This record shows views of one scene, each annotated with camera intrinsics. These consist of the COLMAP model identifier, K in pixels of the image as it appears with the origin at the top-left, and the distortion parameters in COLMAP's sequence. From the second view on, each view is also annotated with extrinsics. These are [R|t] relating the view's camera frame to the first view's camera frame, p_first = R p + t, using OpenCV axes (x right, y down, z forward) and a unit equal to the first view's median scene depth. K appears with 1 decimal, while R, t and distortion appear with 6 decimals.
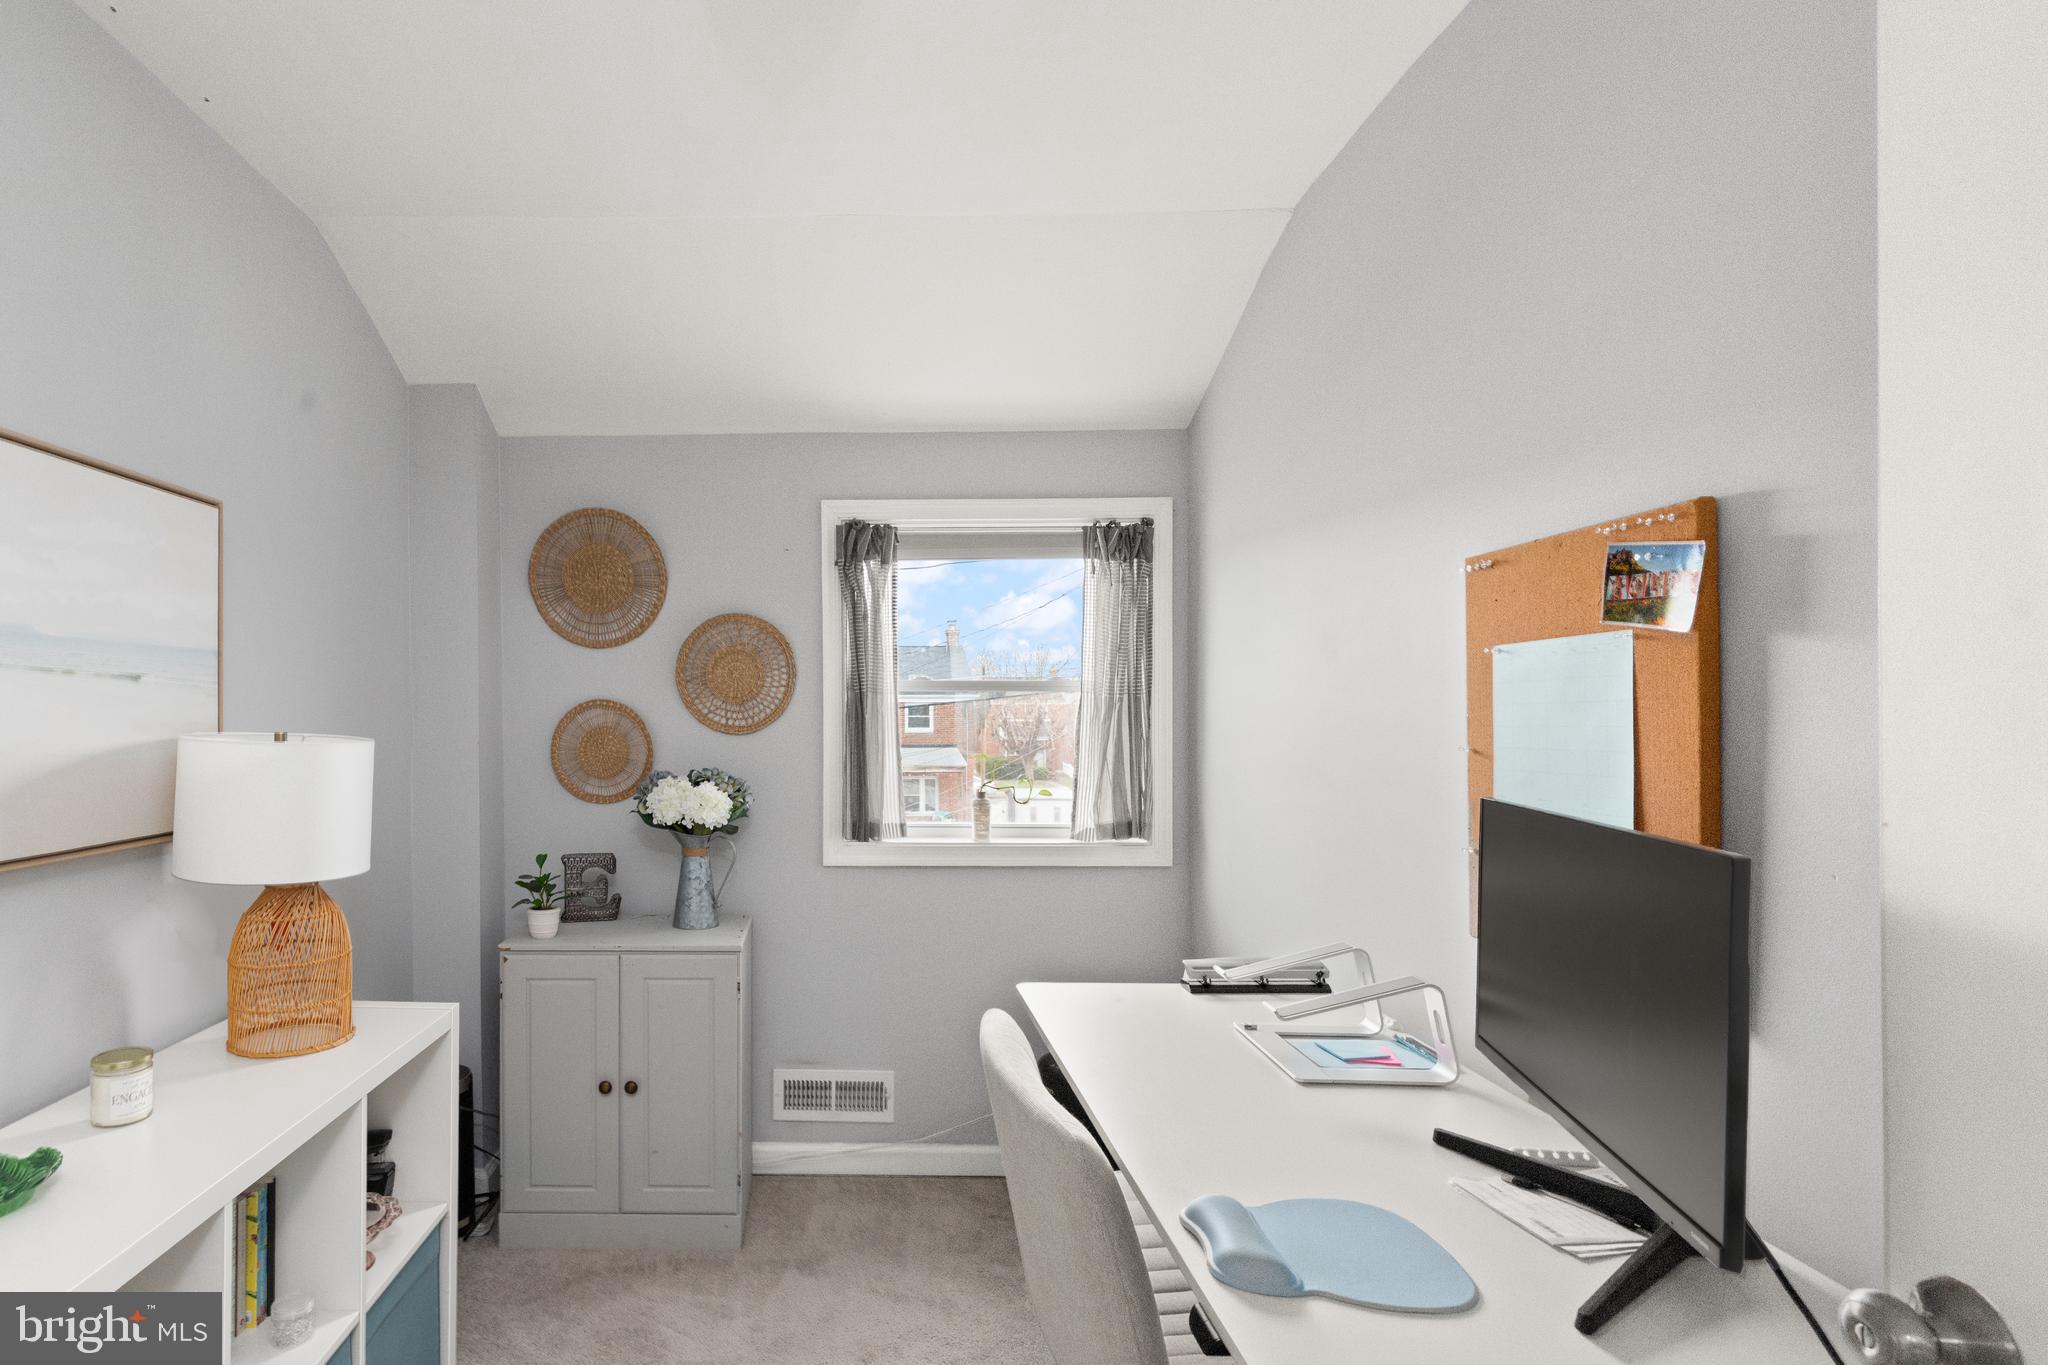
lens RADIAL K [[925.3, 0, 1024.2], [0, 925.3, 681.7], [0, 0, 1]] dist [0.005051, -0.002759]
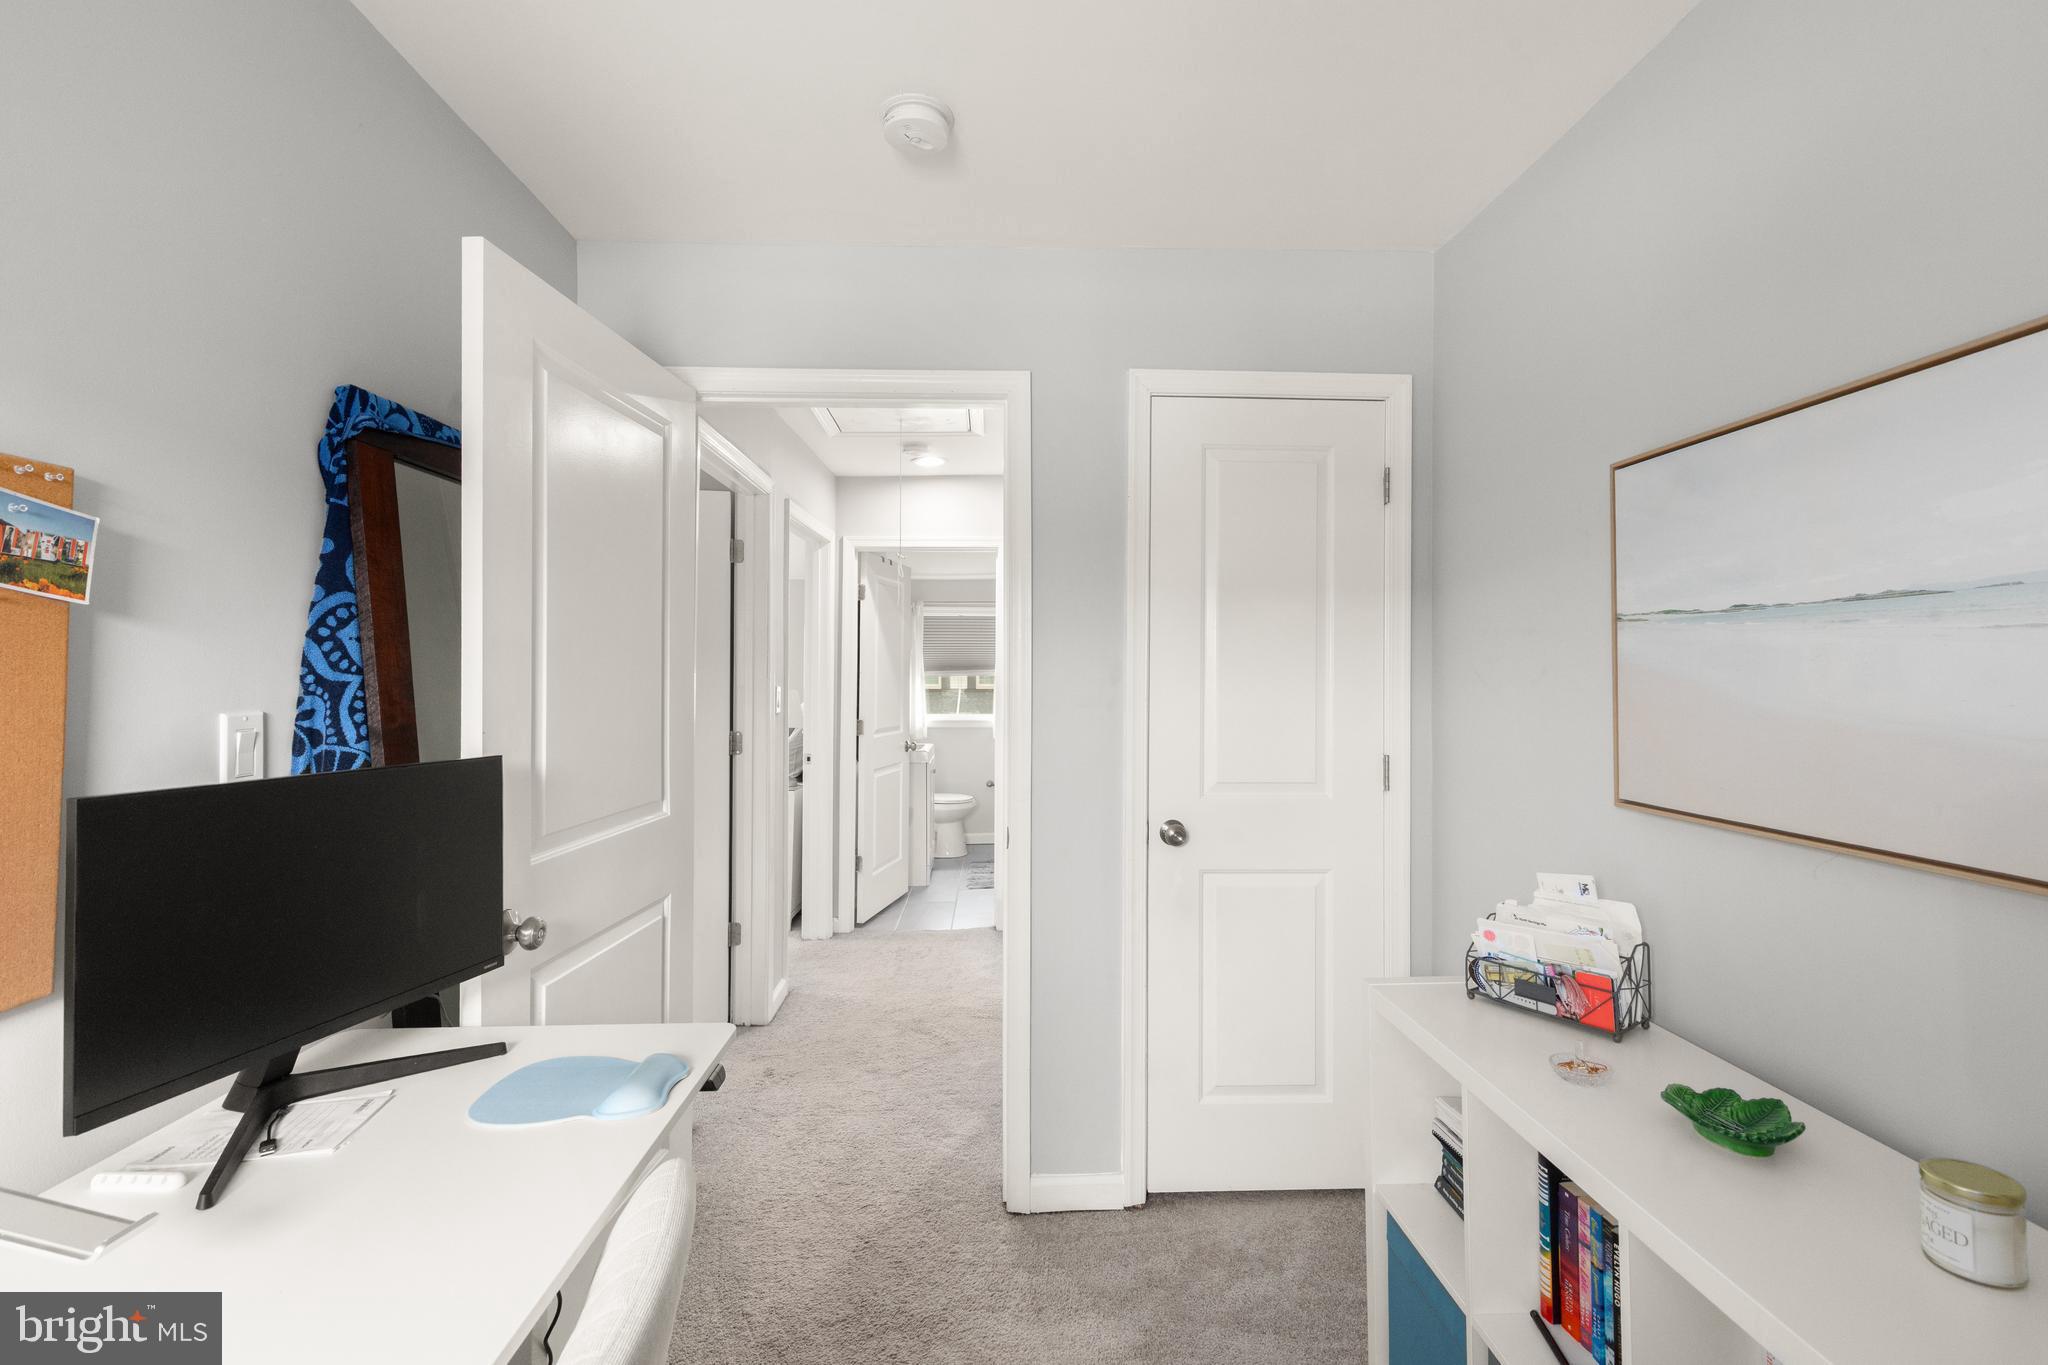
lens RADIAL K [[925.3, 0, 1028.5], [0, 925.3, 676.9], [0, 0, 1]] dist [0.005051, -0.002759]
pose [[-0.998523, 0.001219, -0.054321, -0.233303], [0.001632, 0.999970, -0.007567, 0.032777], [0.054310, -0.007645, -0.998495, 1.927886]]
